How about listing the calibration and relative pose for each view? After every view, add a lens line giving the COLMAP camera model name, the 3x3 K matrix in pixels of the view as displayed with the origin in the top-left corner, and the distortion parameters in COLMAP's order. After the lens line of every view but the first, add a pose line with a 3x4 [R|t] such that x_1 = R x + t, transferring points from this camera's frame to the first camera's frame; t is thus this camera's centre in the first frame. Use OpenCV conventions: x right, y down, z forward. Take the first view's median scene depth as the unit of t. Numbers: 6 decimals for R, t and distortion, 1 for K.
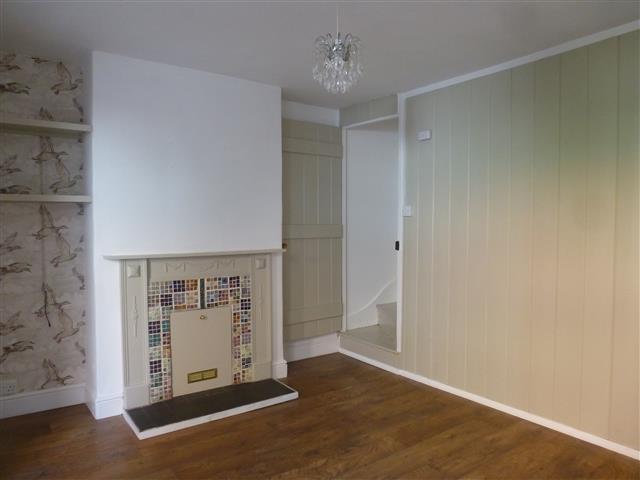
lens RADIAL K [[455.7, 0, 316.4], [0, 455.7, 242.6], [0, 0, 1]] dist [-0.046450, 0.011103]
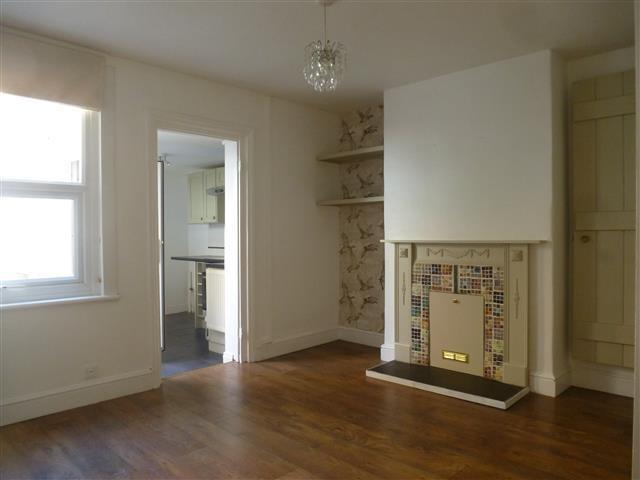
lens RADIAL K [[455.7, 0, 316.7], [0, 455.7, 236.6], [0, 0, 1]] dist [-0.046450, 0.011103]
pose [[0.195116, 0.006571, -0.980758, 0.743074], [-0.035591, 0.999366, -0.000385, 0.024860], [0.980134, 0.034981, 0.195227, 0.474763]]
